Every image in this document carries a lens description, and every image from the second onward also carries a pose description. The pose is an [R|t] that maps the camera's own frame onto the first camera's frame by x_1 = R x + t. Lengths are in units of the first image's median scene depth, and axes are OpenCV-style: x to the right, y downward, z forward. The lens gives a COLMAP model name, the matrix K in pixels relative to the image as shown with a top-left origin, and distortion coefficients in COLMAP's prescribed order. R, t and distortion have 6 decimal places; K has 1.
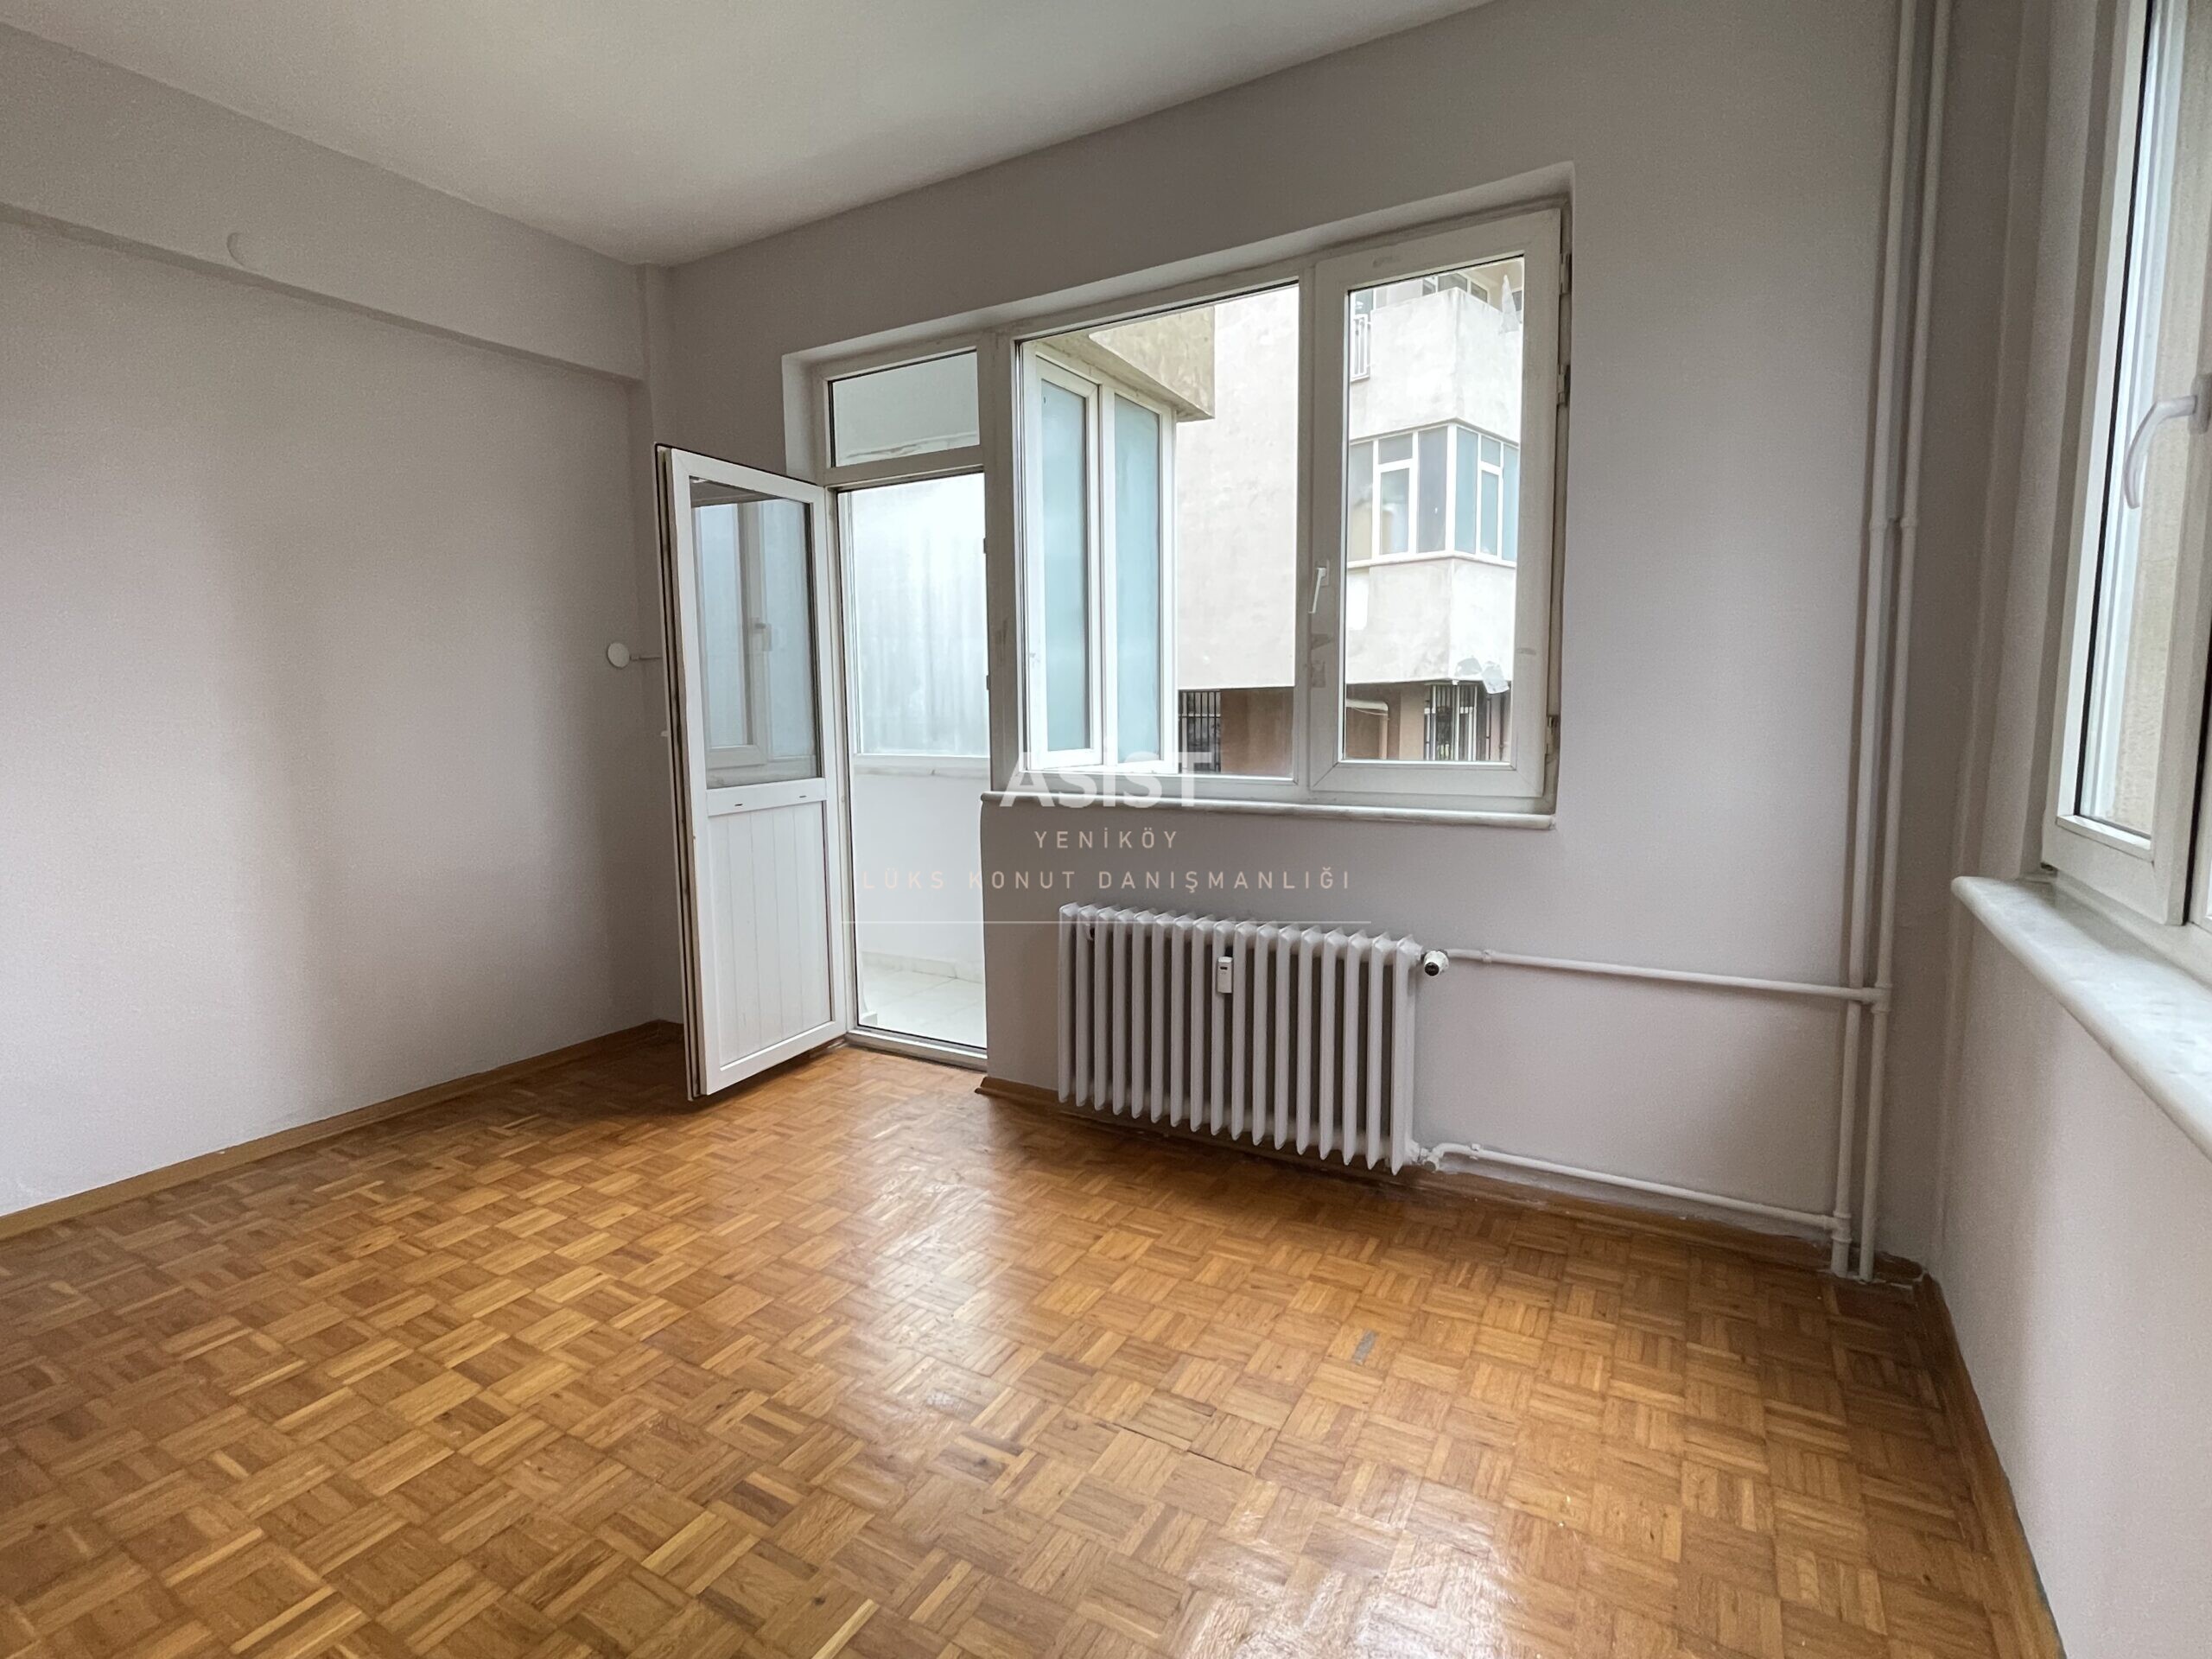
lens RADIAL K [[1060.7, 0, 1108.6], [0, 1060.7, 817.3], [0, 0, 1]] dist [-0.002279, -0.000024]
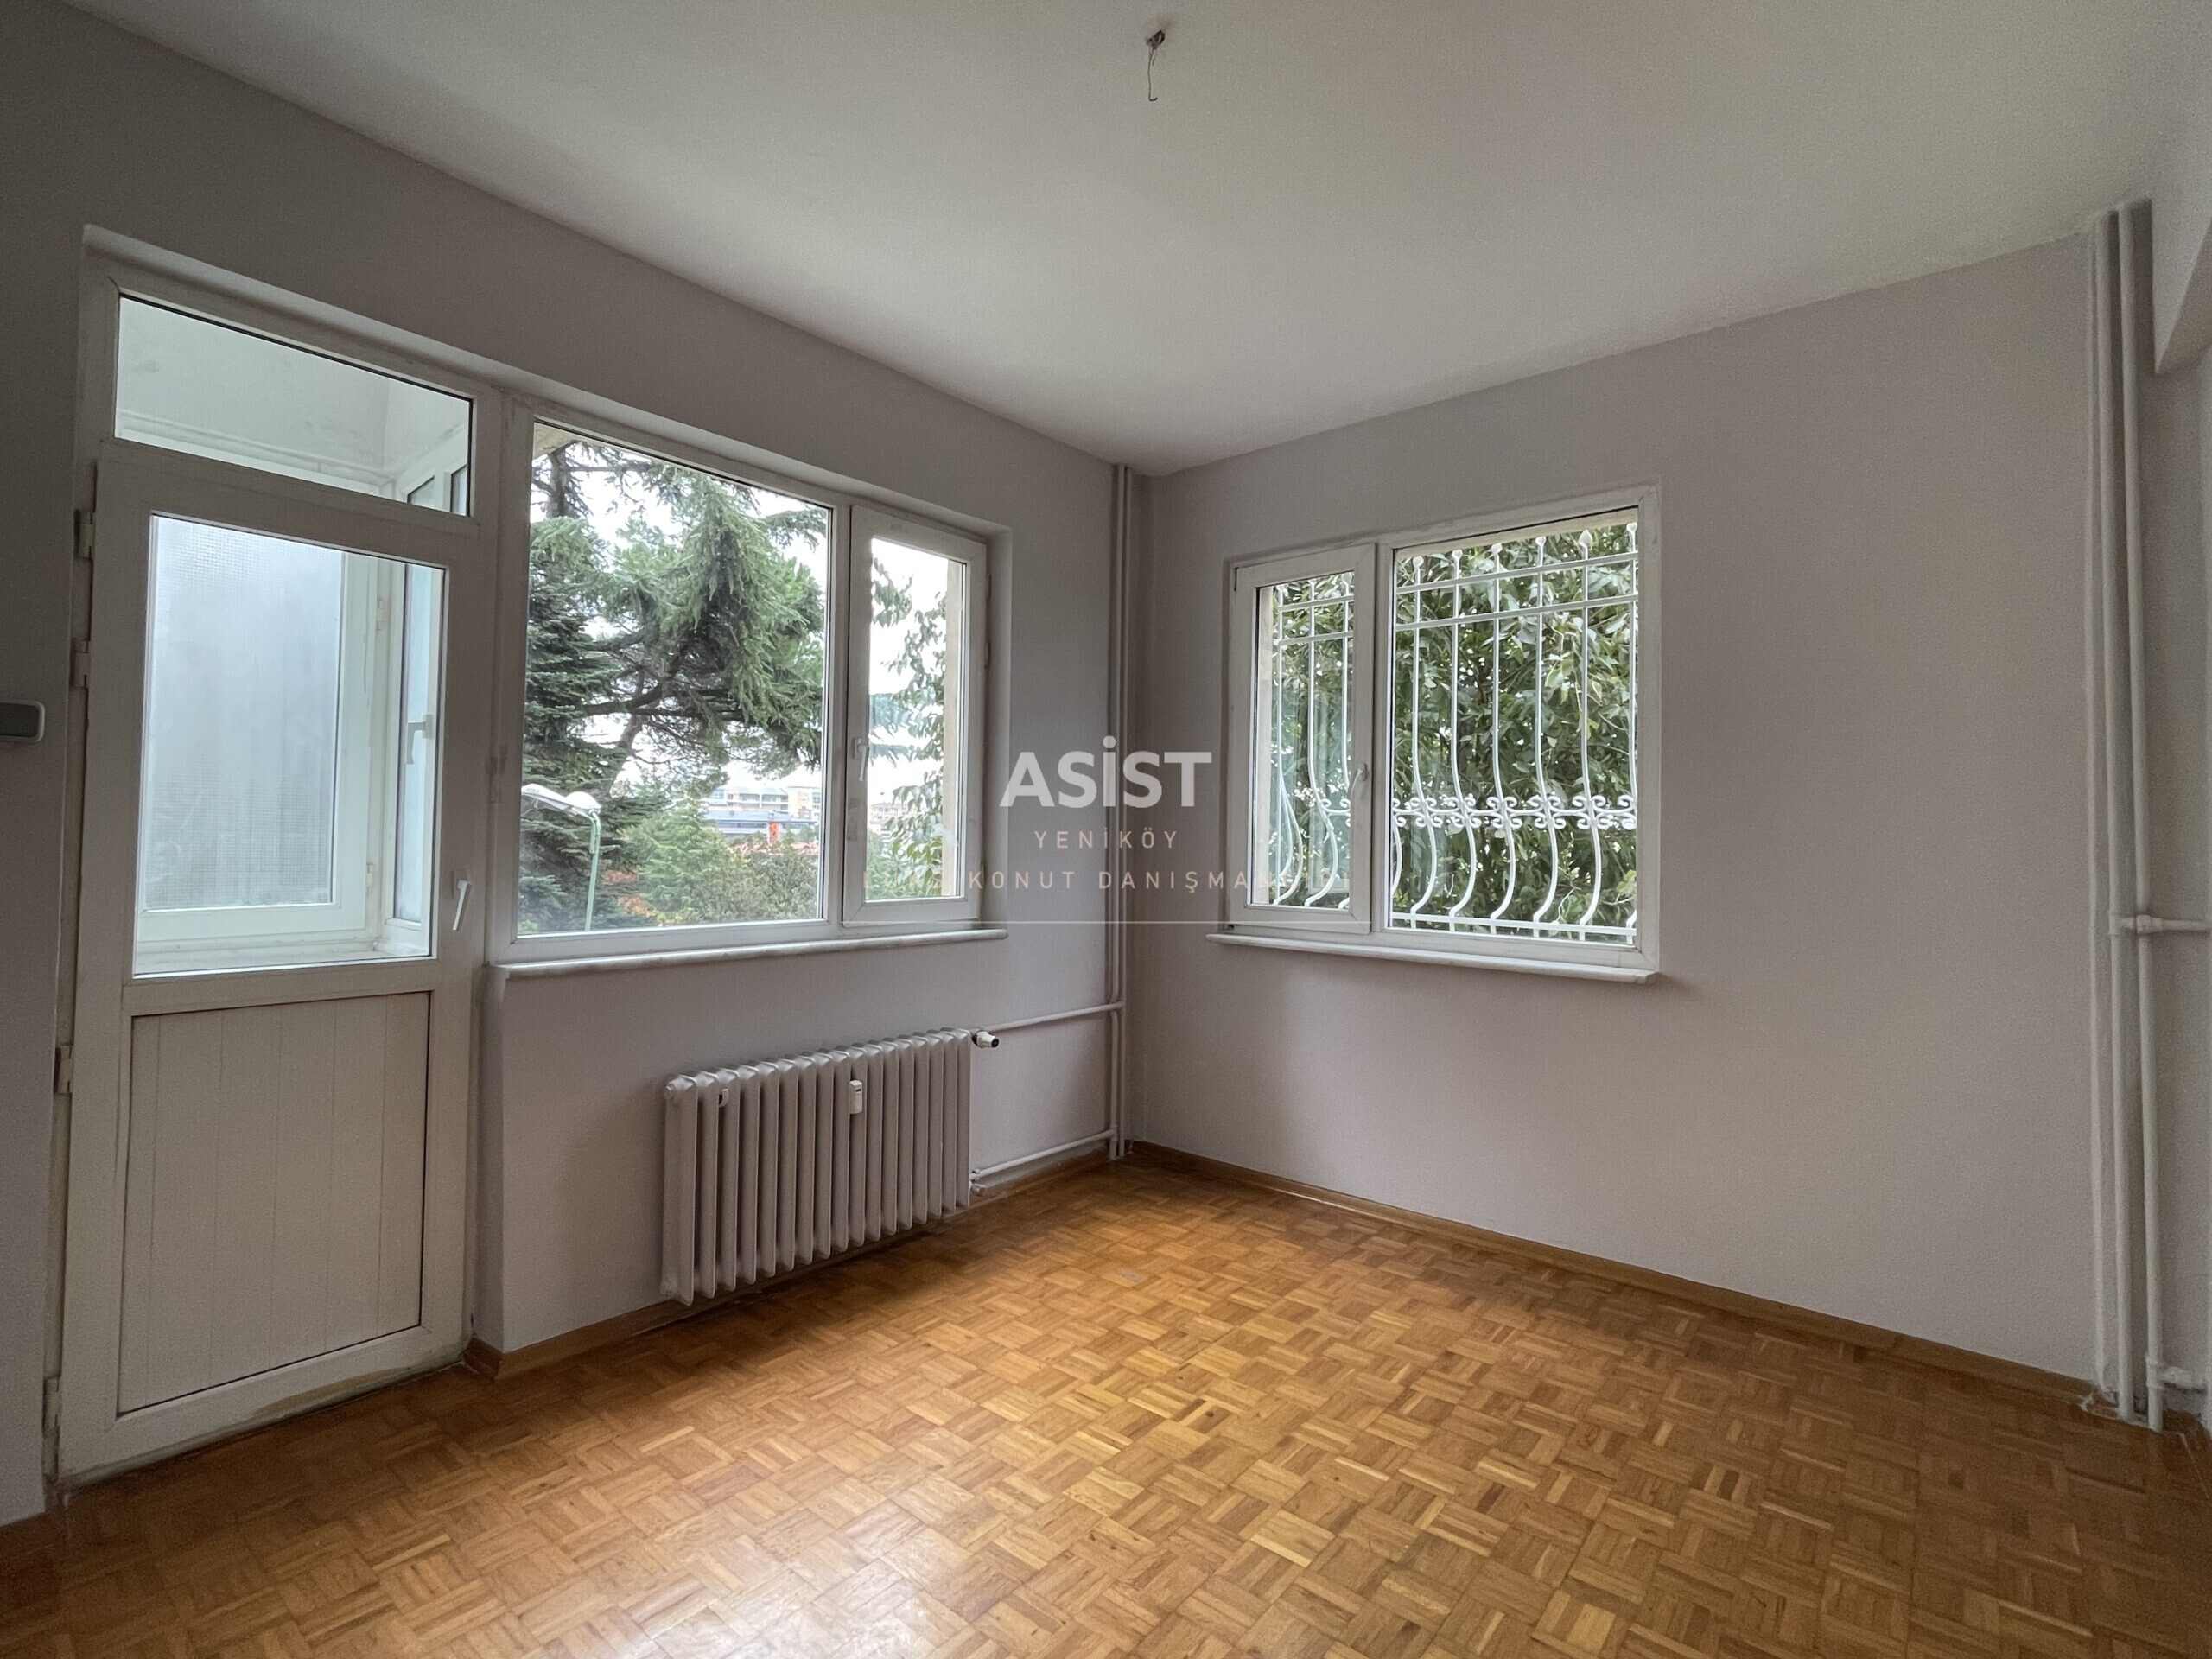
lens RADIAL K [[1060.7, 0, 1108.6], [0, 1060.7, 817.3], [0, 0, 1]] dist [-0.002279, -0.000024]
pose [[0.162067, 0.031499, 0.986277, -1.186908], [0.085343, 0.995298, -0.045811, -0.087861], [-0.983082, 0.091596, 0.158617, 0.653833]]
